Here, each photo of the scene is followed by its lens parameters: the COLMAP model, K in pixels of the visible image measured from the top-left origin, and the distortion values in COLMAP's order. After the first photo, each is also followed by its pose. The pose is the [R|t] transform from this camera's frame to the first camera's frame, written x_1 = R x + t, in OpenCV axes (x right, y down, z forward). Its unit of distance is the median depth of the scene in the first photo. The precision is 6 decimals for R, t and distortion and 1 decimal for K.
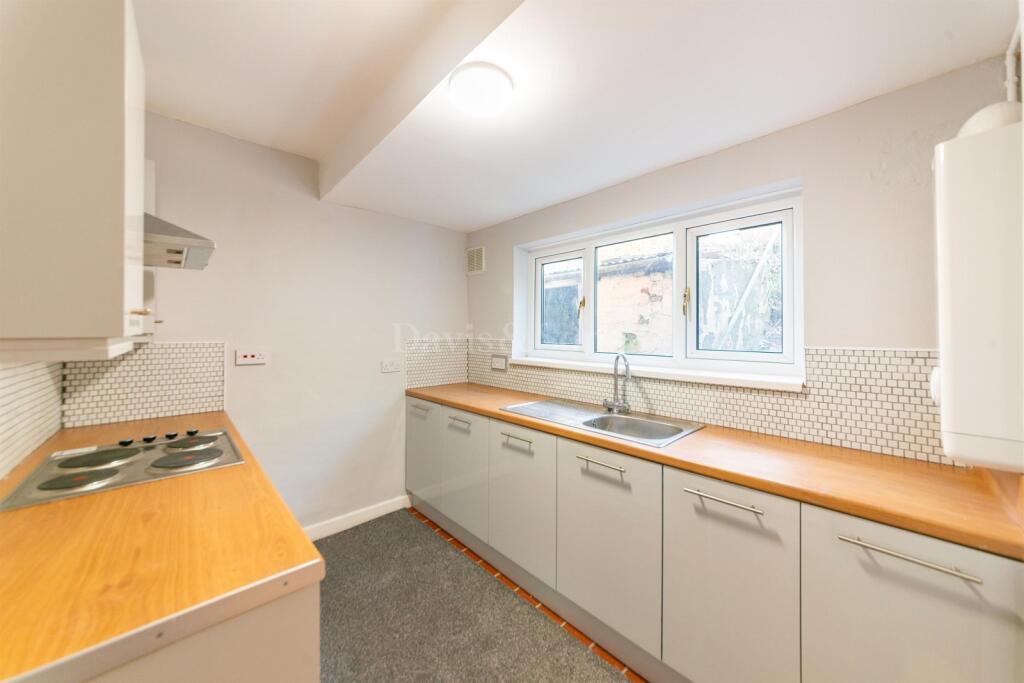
lens RADIAL K [[360.1, 0, 510.7], [0, 360.1, 316.9], [0, 0, 1]] dist [-0.012100, 0.001523]
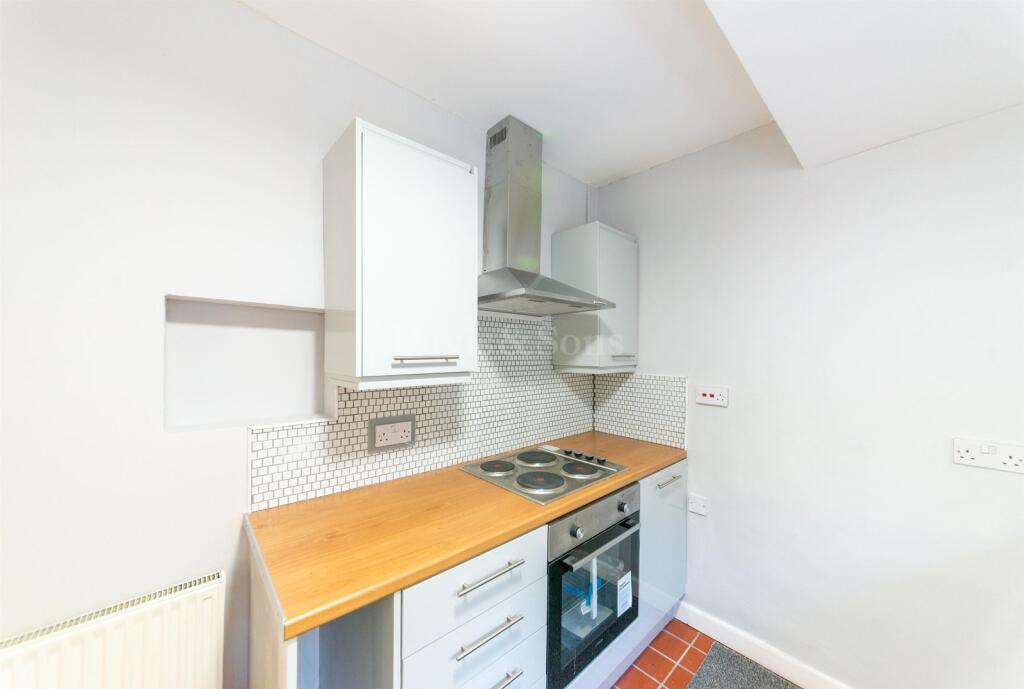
lens RADIAL K [[363.5, 0, 511.6], [0, 363.5, 347.1], [0, 0, 1]] dist [-0.000501, -0.000014]
pose [[-0.005885, -0.006188, -0.999964, 0.174408], [0.026249, 0.999635, -0.006341, -0.014730], [0.999638, -0.026286, -0.005721, 0.638448]]
